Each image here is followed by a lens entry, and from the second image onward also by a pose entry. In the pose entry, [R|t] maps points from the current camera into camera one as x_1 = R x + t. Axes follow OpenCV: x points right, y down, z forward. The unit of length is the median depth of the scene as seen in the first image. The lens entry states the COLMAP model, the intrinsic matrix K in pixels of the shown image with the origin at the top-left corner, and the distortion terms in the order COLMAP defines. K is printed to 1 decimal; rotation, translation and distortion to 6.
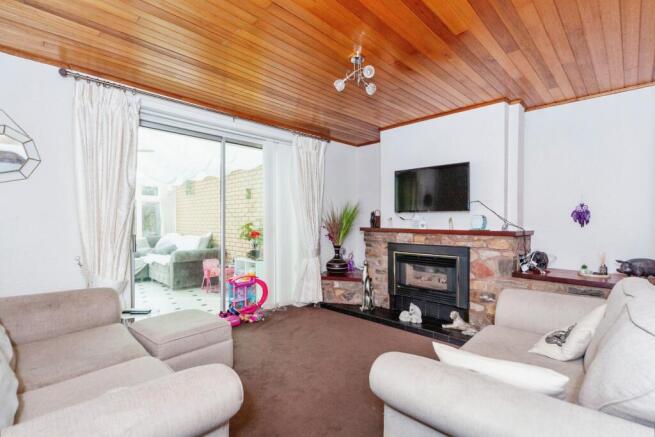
lens RADIAL K [[313.1, 0, 327.1], [0, 313.1, 223.5], [0, 0, 1]] dist [0.001307, 0.000151]
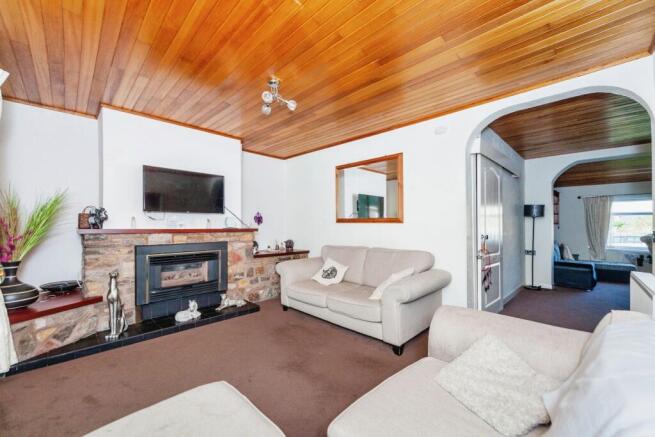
lens RADIAL K [[259.1, 0, 327.5], [0, 259.1, 218.5], [0, 0, 1]] dist [0.000547, 0.000011]
pose [[0.007418, 0.022080, 0.999729, -0.575903], [0.003790, 0.999748, -0.022108, 0.004212], [-0.999965, 0.003952, 0.007332, 0.527655]]
